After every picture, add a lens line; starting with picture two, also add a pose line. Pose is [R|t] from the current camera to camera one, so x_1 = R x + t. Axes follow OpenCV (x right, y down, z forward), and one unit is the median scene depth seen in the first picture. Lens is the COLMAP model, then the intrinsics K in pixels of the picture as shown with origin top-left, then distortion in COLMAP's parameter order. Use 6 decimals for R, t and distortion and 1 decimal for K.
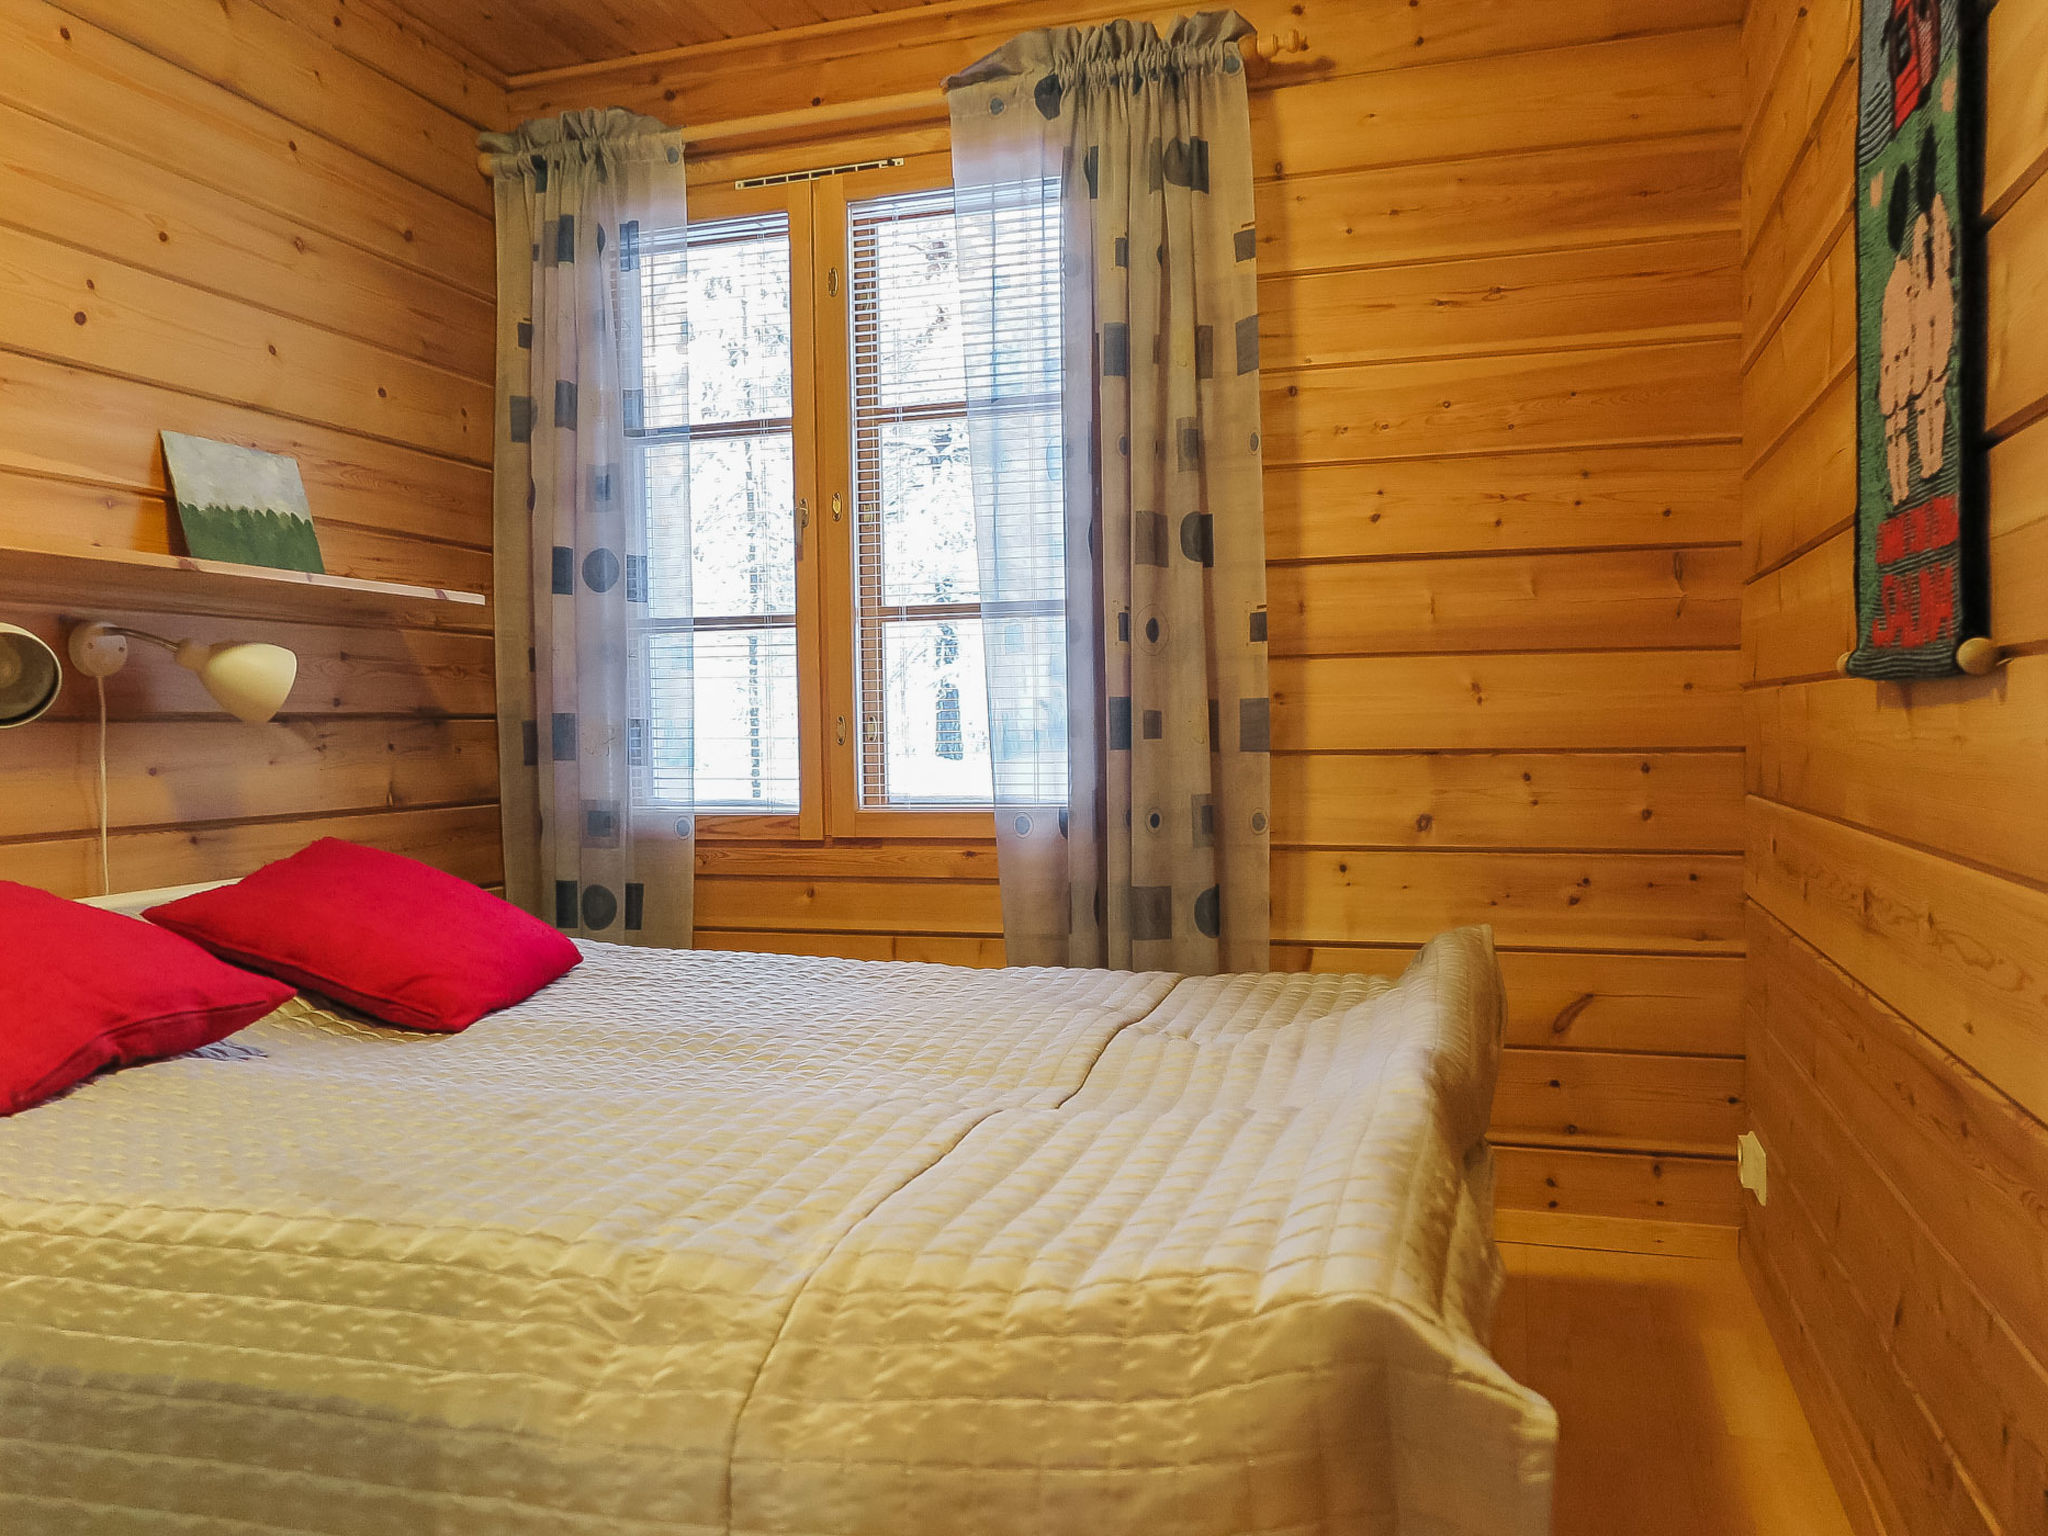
lens RADIAL K [[1589.7, 0, 1024.0], [0, 1589.7, 768.0], [0, 0, 1]] dist [-0.015589, 0.003728]
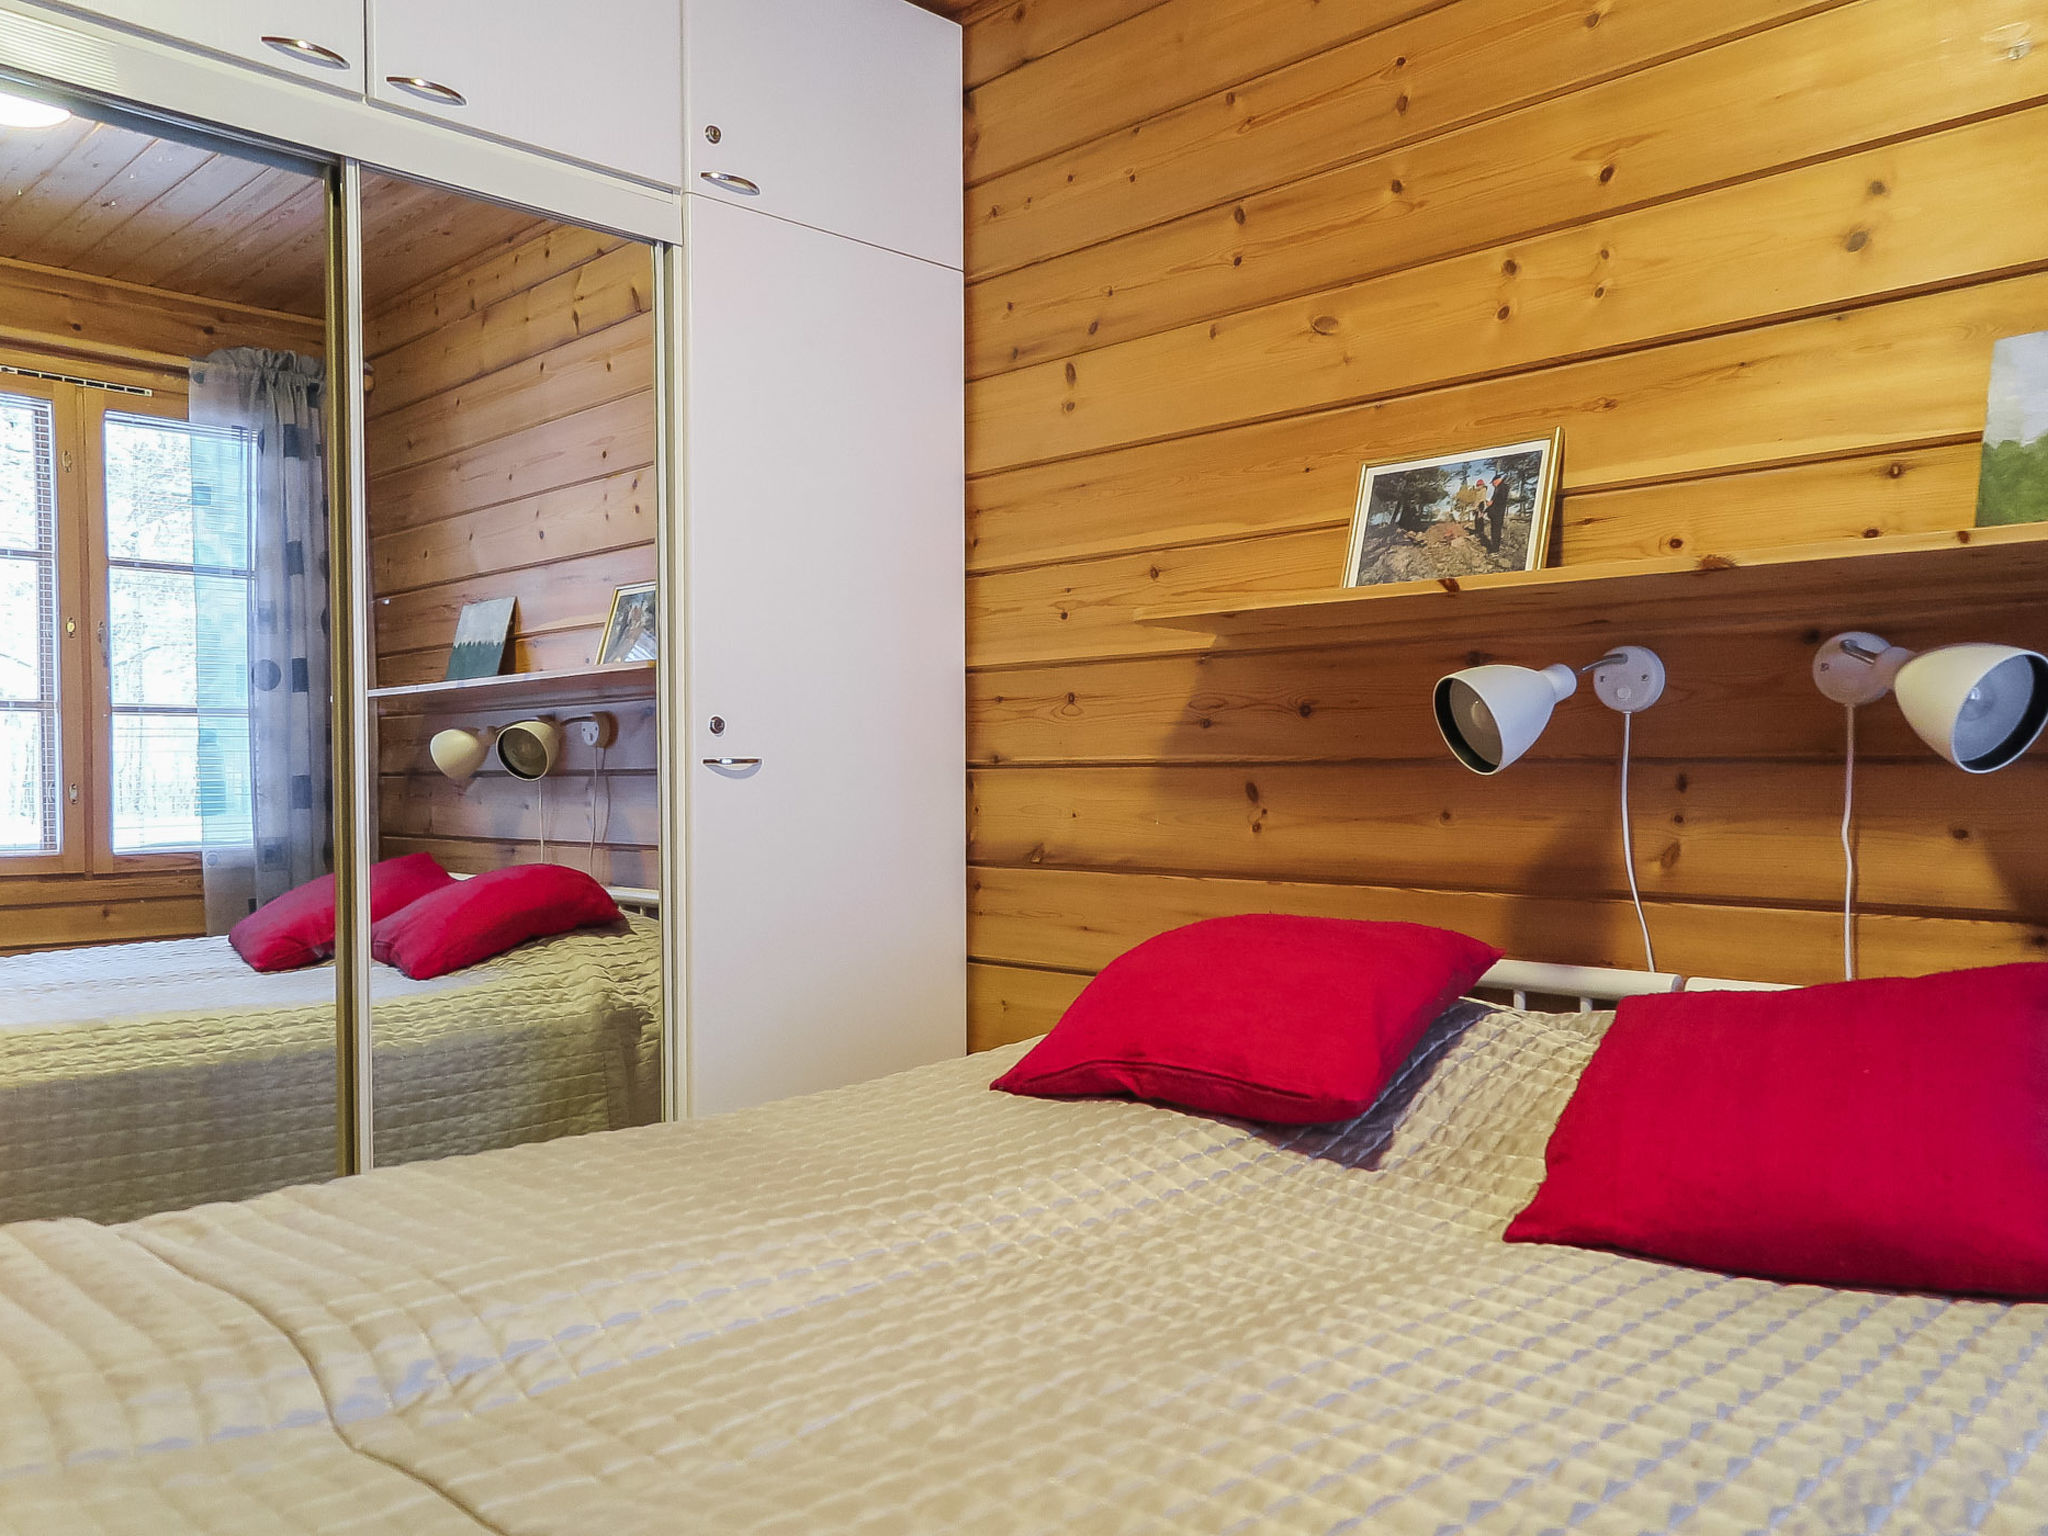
lens RADIAL K [[1589.7, 0, 1024.0], [0, 1589.7, 768.0], [0, 0, 1]] dist [-0.015589, 0.003728]
pose [[-0.471554, 0.018188, -0.881650, 0.295824], [-0.005165, 0.999713, 0.023387, -0.043960], [0.881822, 0.015582, -0.471324, 1.033098]]
